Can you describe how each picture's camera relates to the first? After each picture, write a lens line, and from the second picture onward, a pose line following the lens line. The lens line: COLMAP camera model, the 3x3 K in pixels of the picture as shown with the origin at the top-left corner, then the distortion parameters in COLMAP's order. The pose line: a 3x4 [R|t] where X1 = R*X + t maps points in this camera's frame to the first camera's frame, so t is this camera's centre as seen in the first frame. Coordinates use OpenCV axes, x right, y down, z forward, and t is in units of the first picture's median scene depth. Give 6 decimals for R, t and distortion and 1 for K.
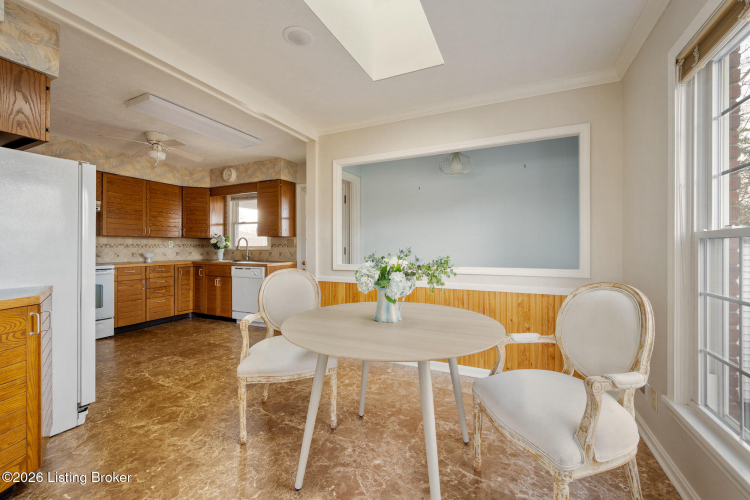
lens RADIAL K [[300.3, 0, 368.7], [0, 300.3, 247.7], [0, 0, 1]] dist [-0.006063, -0.000568]
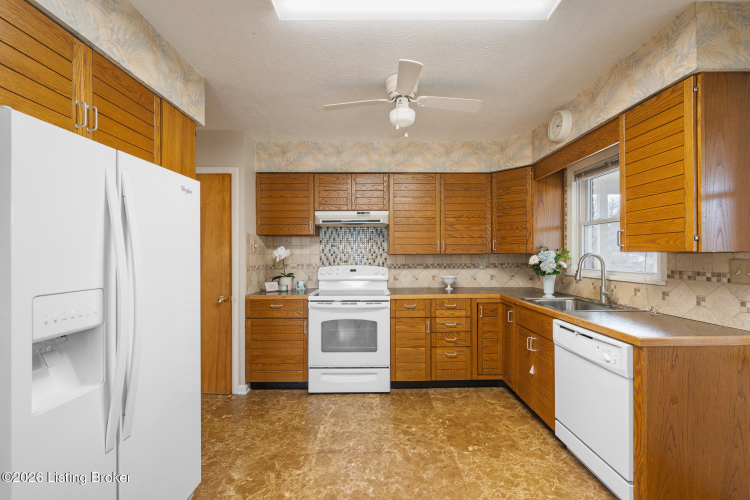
lens RADIAL K [[313.9, 0, 385.0], [0, 313.9, 255.8], [0, 0, 1]] dist [0.001583, -0.000175]
pose [[0.458415, 0.002923, -0.888734, -0.146348], [0.004905, 0.999971, 0.005819, -0.036938], [0.888725, -0.007027, 0.458387, 0.534979]]
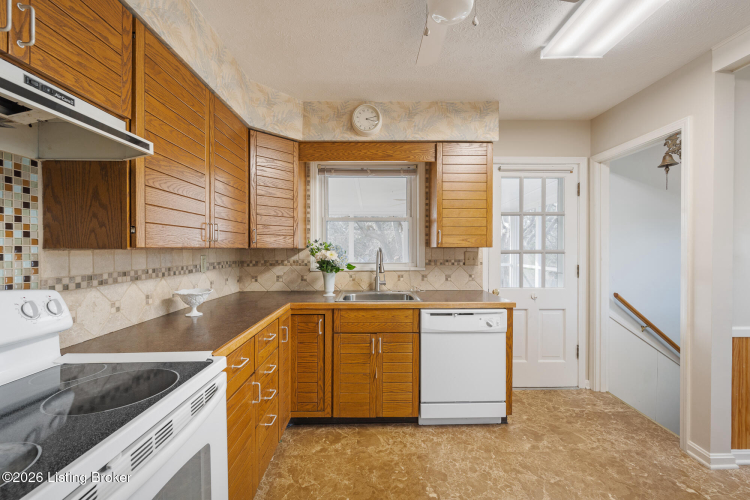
lens RADIAL K [[313.9, 0, 366.6], [0, 313.9, 252.6], [0, 0, 1]] dist [0.001583, -0.000175]
pose [[0.901960, -0.006877, 0.431765, -0.719858], [0.000723, 0.999896, 0.014416, -0.036178], [-0.431820, -0.012690, 0.901871, 0.564910]]
